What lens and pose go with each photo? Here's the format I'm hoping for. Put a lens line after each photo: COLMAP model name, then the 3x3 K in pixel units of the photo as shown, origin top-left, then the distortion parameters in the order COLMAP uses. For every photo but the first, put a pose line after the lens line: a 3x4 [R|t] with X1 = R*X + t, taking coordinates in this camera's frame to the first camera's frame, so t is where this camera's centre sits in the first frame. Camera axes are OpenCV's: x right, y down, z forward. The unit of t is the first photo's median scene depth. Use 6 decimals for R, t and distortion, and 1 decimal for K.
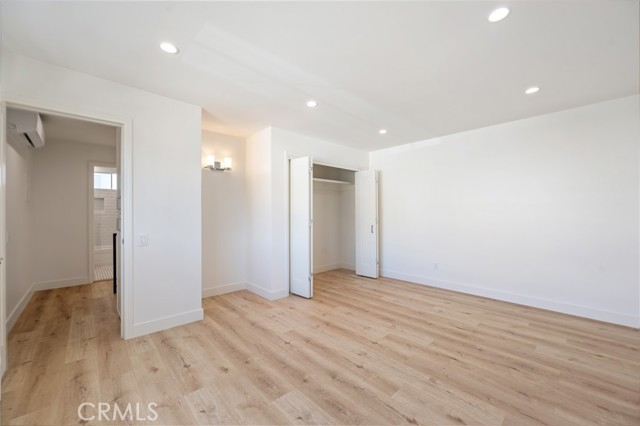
lens RADIAL K [[253.0, 0, 321.2], [0, 253.0, 212.7], [0, 0, 1]] dist [0.000870, -0.000100]
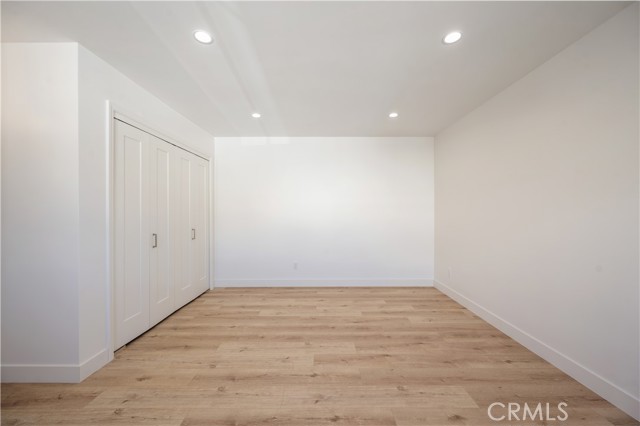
lens RADIAL K [[251.6, 0, 320.6], [0, 251.6, 212.4], [0, 0, 1]] dist [-0.000364, -0.000146]
pose [[0.686080, 0.002087, 0.727523, -0.310735], [-0.003368, 0.999994, 0.000307, 0.001023], [-0.727519, -0.002661, 0.686083, 0.391616]]
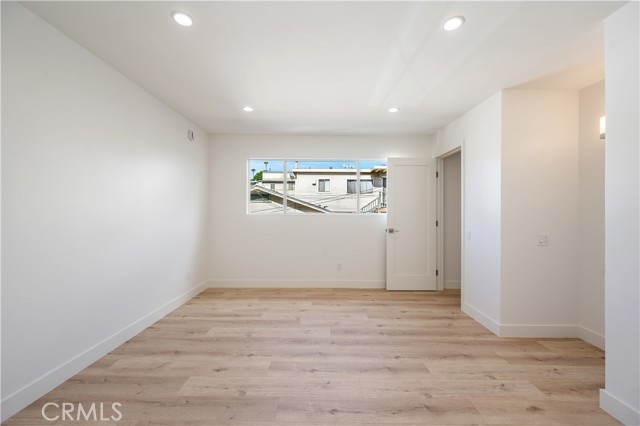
lens RADIAL K [[256.5, 0, 321.0], [0, 256.5, 211.1], [0, 0, 1]] dist [-0.000447, -0.000299]
pose [[-0.685859, -0.008437, -0.727686, 0.635125], [-0.001502, 0.999947, -0.010179, 0.005547], [0.727733, -0.005889, -0.685835, 1.266619]]
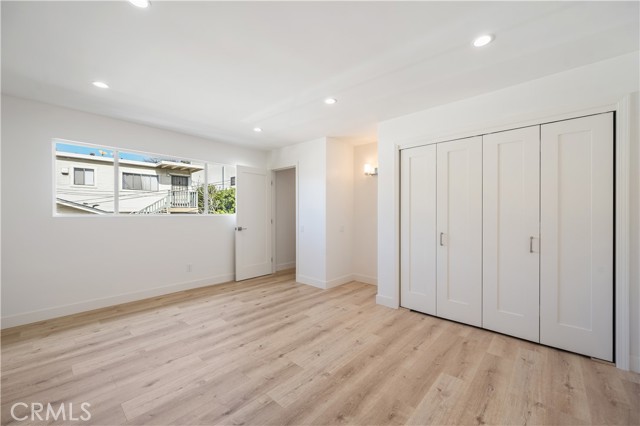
lens RADIAL K [[253.0, 0, 321.2], [0, 253.0, 212.7], [0, 0, 1]] dist [0.000870, -0.000100]
pose [[0.078835, -0.002494, -0.996885, 1.002317], [0.004777, 0.999986, -0.002124, 0.002111], [0.996876, -0.004594, 0.078846, 0.950816]]
